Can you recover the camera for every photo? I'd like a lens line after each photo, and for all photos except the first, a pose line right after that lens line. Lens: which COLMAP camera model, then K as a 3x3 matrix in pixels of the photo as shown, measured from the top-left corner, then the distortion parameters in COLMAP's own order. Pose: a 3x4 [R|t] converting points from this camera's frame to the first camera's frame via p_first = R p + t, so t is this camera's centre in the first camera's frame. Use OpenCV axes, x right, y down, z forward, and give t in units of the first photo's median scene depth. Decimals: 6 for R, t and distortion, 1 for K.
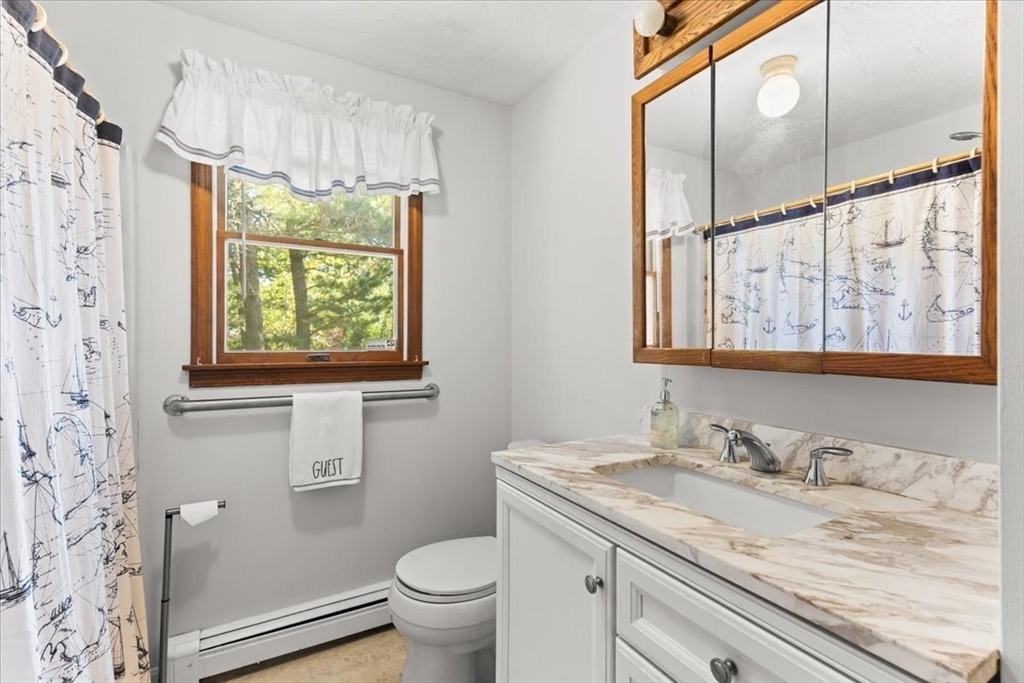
lens RADIAL K [[468.4, 0, 513.6], [0, 468.4, 340.2], [0, 0, 1]] dist [0.009275, -0.001053]
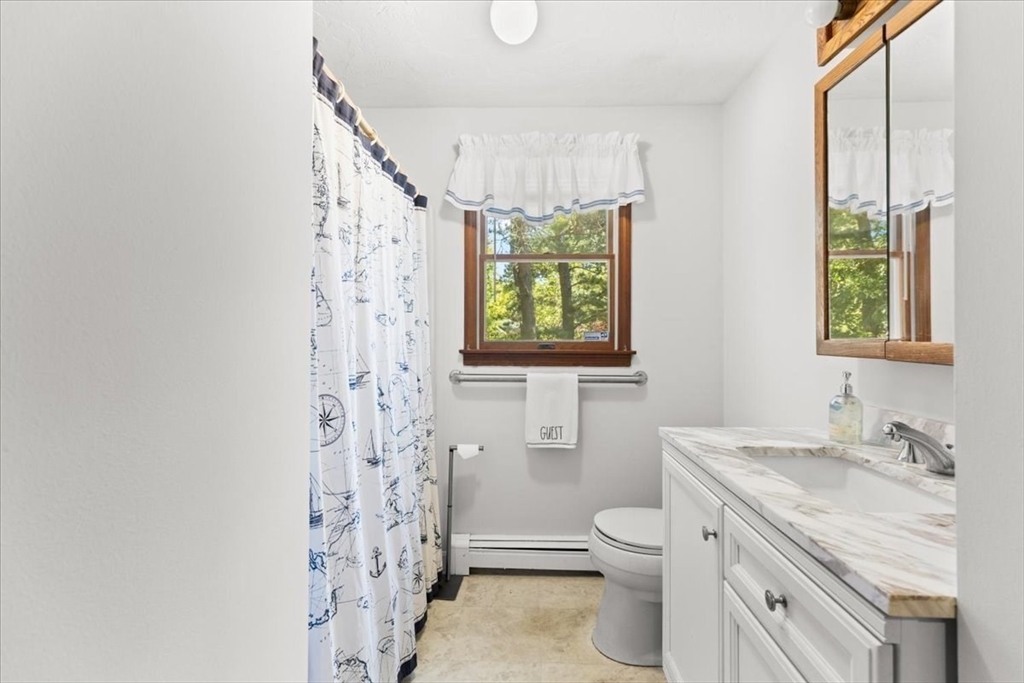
lens RADIAL K [[490.1, 0, 512.8], [0, 490.1, 331.7], [0, 0, 1]] dist [0.009241, -0.001064]
pose [[0.846184, -0.001900, -0.532887, 0.275997], [0.000807, 0.999997, -0.002283, 0.000921], [0.532890, 0.001502, 0.846183, -0.223346]]
